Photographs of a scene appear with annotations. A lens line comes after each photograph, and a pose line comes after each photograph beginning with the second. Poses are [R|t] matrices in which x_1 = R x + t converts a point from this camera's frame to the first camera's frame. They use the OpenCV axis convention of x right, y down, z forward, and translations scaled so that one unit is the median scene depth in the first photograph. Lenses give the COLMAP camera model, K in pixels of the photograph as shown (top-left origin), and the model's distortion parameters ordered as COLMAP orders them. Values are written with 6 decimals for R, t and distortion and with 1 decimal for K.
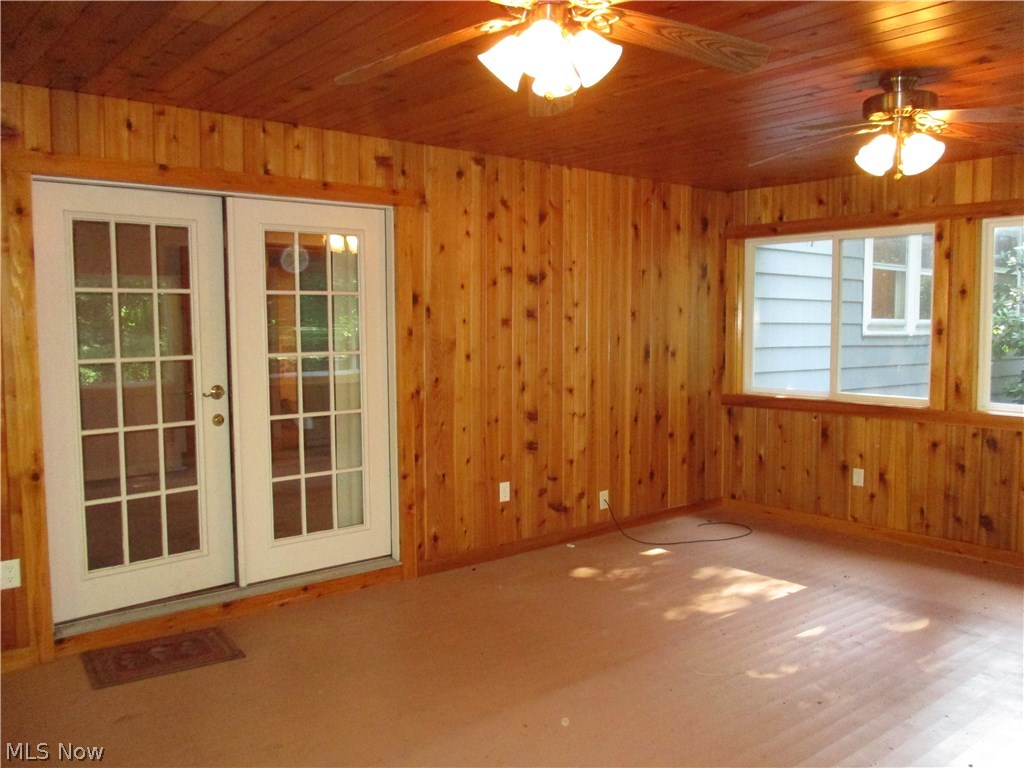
lens RADIAL K [[853.9, 0, 512.0], [0, 853.9, 384.0], [0, 0, 1]] dist [-0.018890, -0.002844]
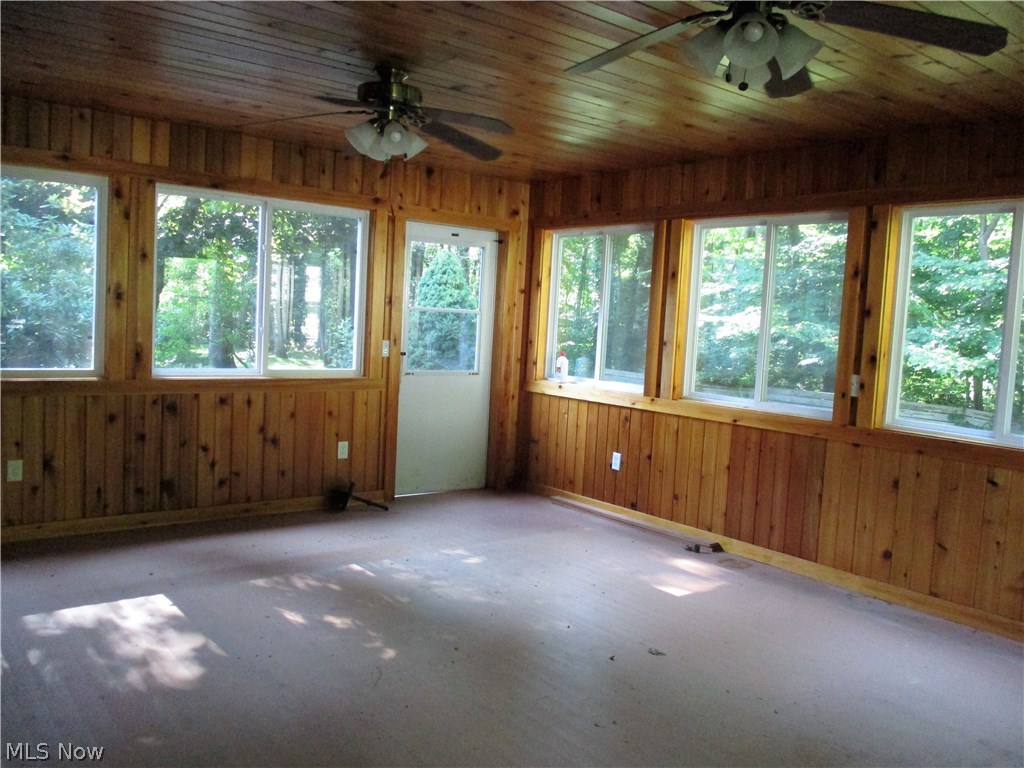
lens RADIAL K [[853.9, 0, 512.0], [0, 853.9, 384.0], [0, 0, 1]] dist [-0.018890, -0.002844]
pose [[0.025529, -0.073130, 0.996996, -0.435441], [0.026000, 0.997032, 0.072467, -0.022196], [-0.999336, 0.024072, 0.027355, 0.559733]]
